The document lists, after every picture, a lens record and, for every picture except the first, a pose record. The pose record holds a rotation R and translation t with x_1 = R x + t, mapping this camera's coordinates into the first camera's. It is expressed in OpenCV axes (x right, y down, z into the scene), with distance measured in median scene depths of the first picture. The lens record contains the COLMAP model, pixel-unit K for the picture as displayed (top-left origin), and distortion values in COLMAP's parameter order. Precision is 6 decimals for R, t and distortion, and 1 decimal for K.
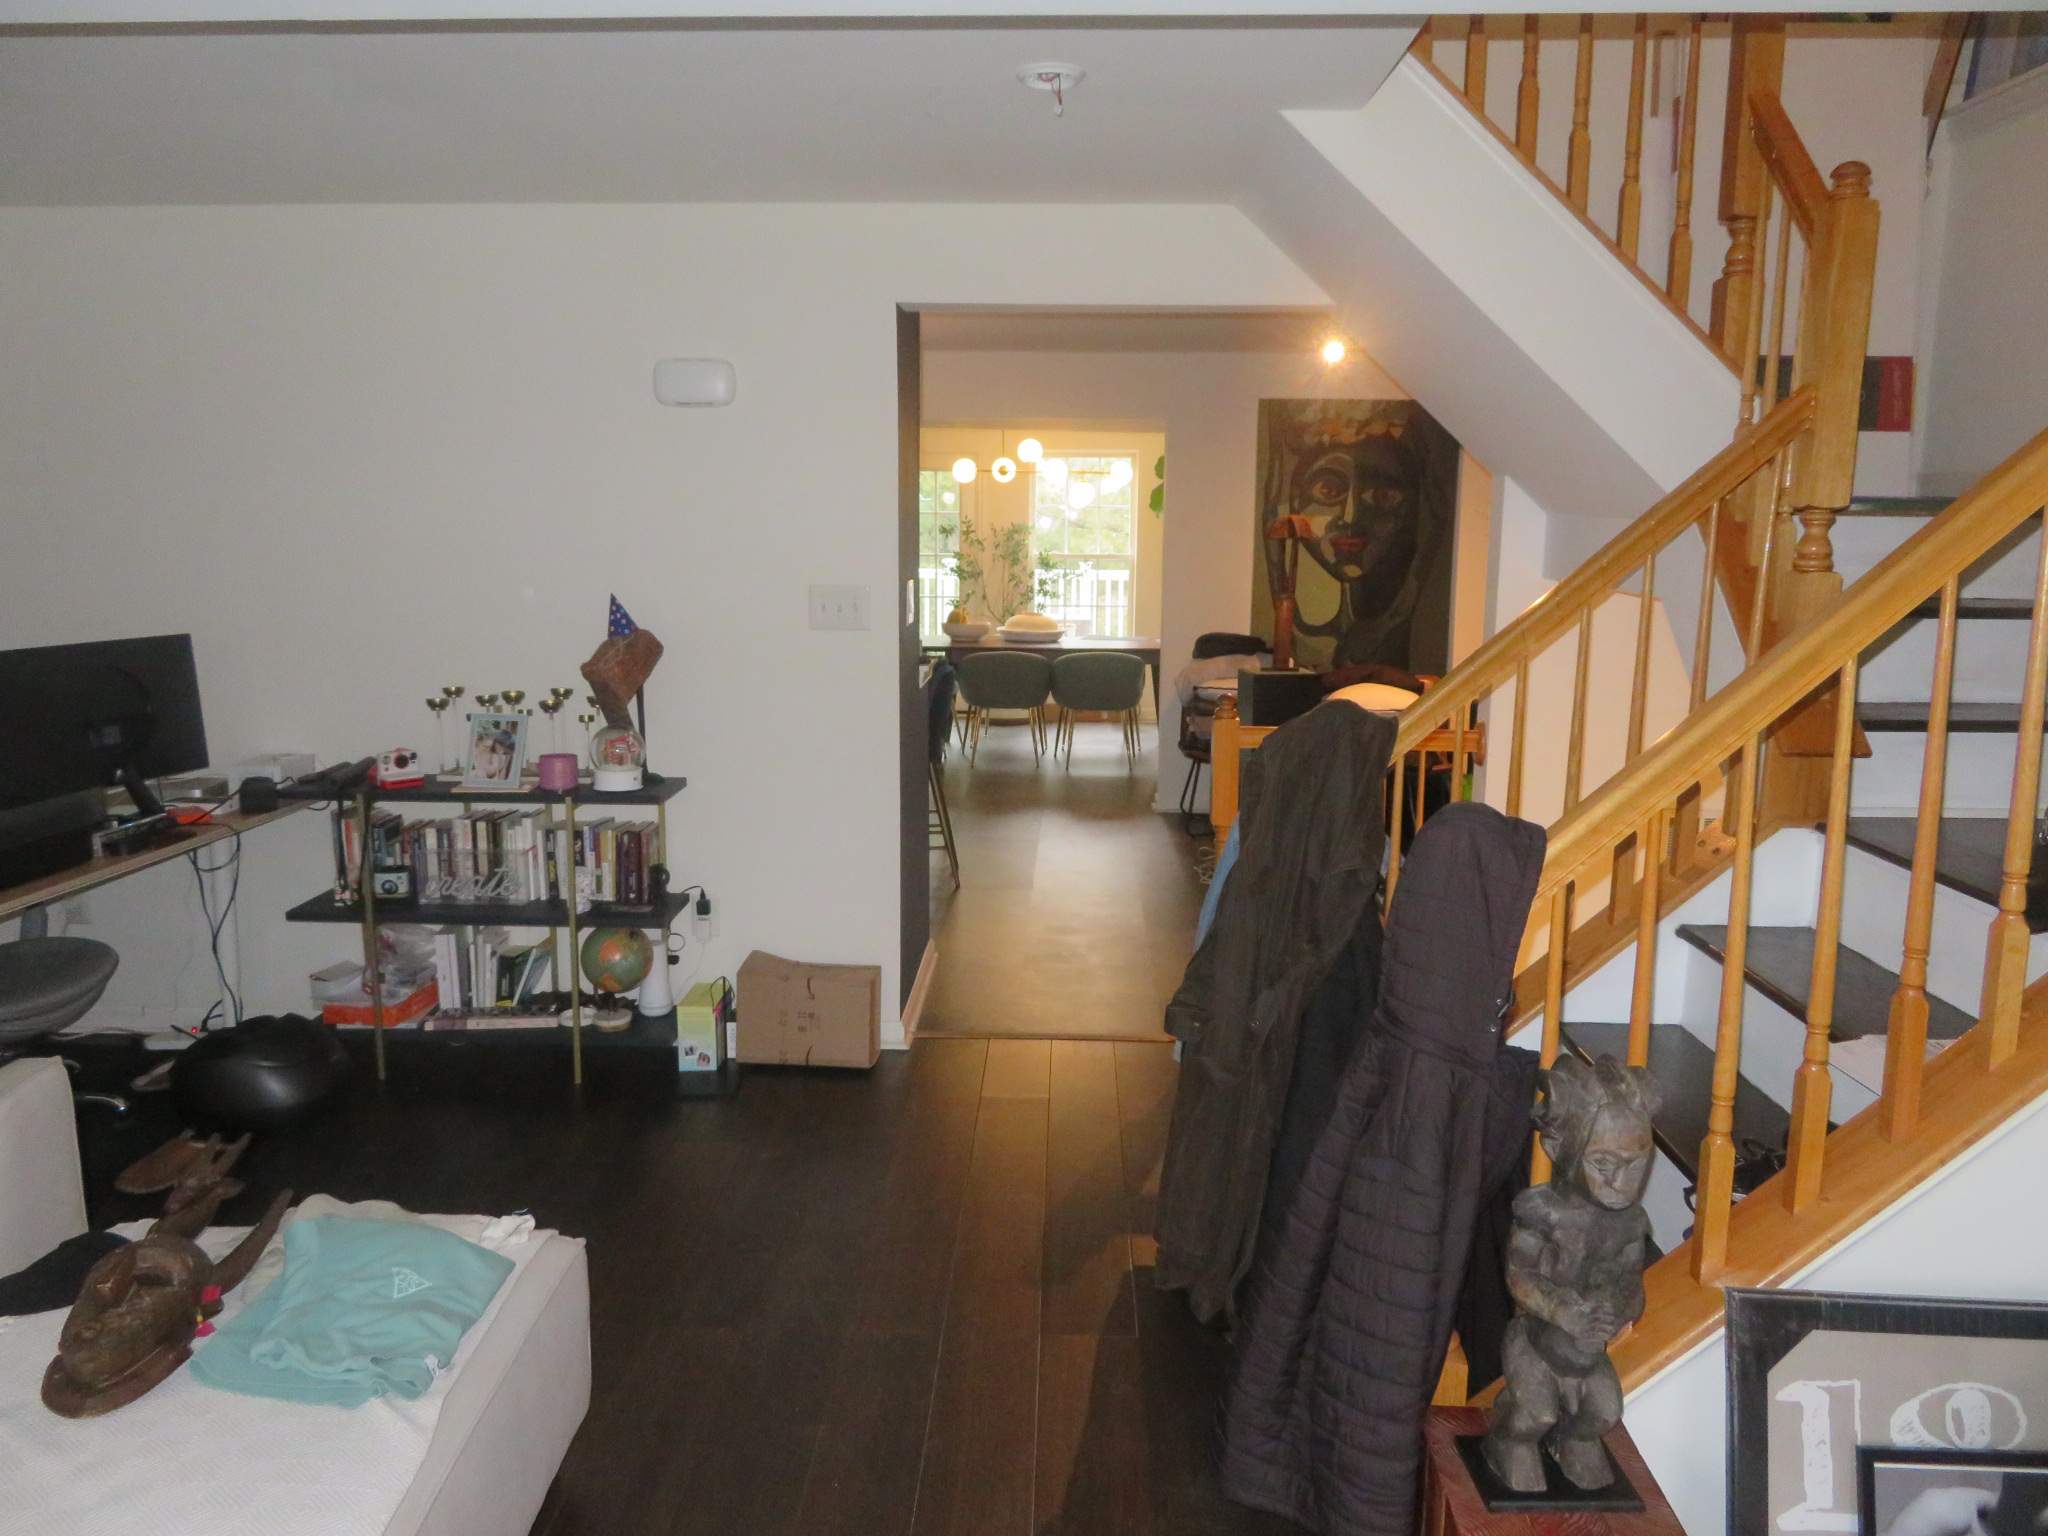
lens RADIAL K [[1470.5, 0, 1025.4], [0, 1470.5, 767.2], [0, 0, 1]] dist [-0.008451, 0.002404]
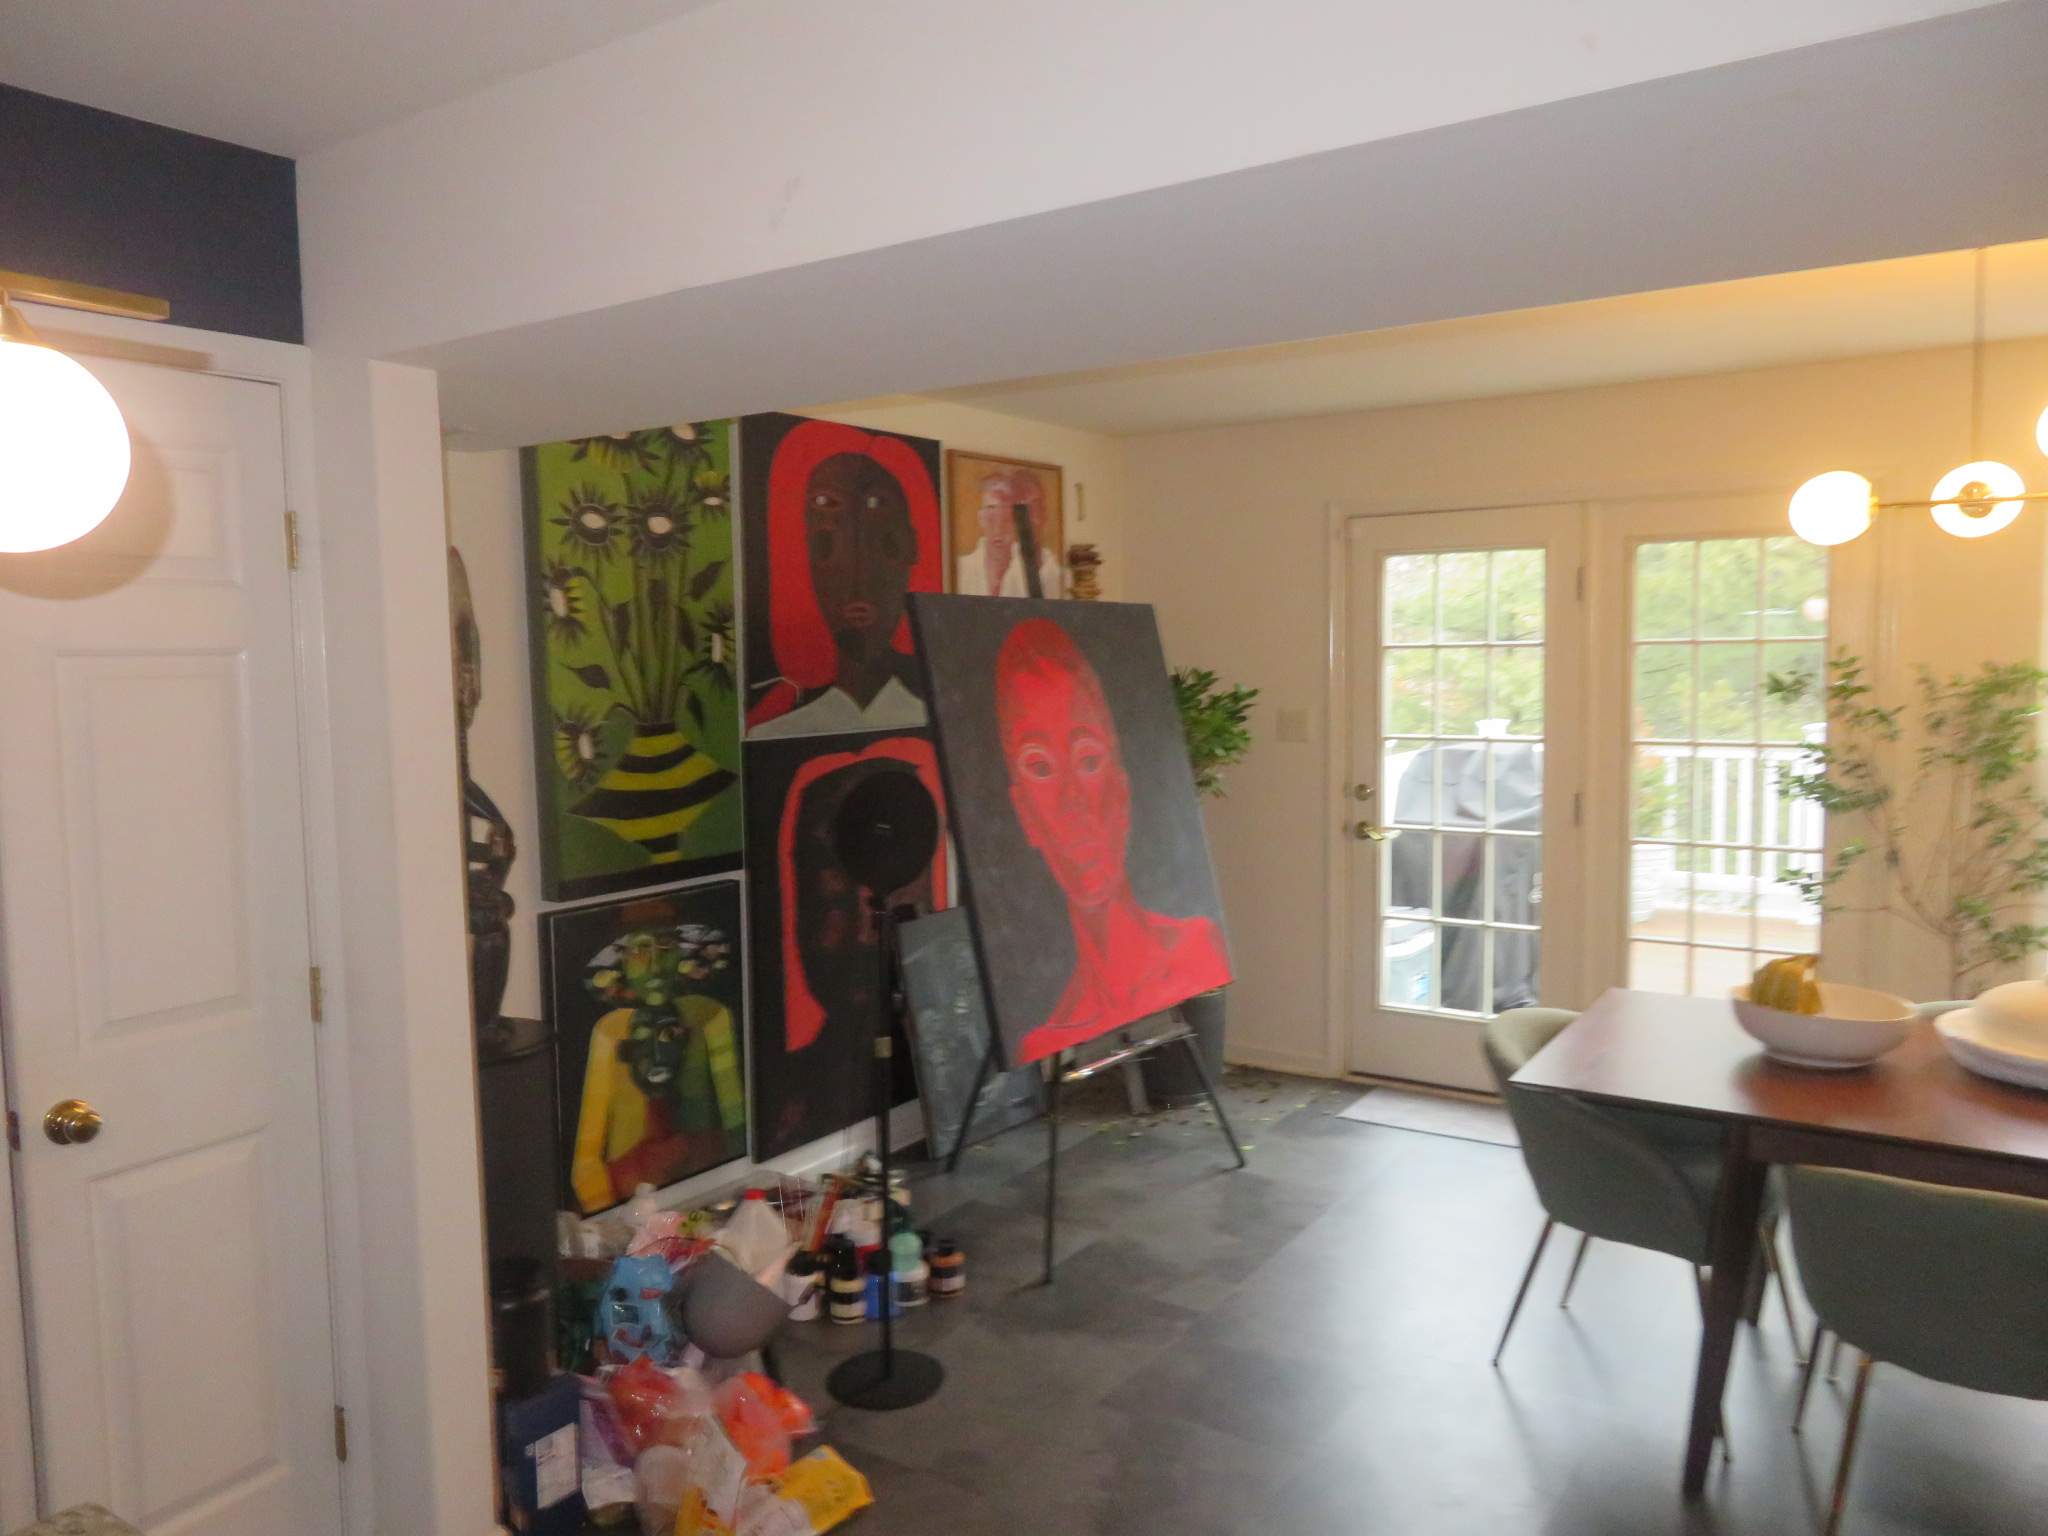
lens RADIAL K [[1470.5, 0, 1022.2], [0, 1470.5, 767.5], [0, 0, 1]] dist [-0.008451, 0.002404]
pose [[0.845909, 0.017859, -0.533028, -0.017374], [-0.066463, 0.995178, -0.072133, -0.099282], [0.529169, 0.096445, 0.843017, 0.575109]]
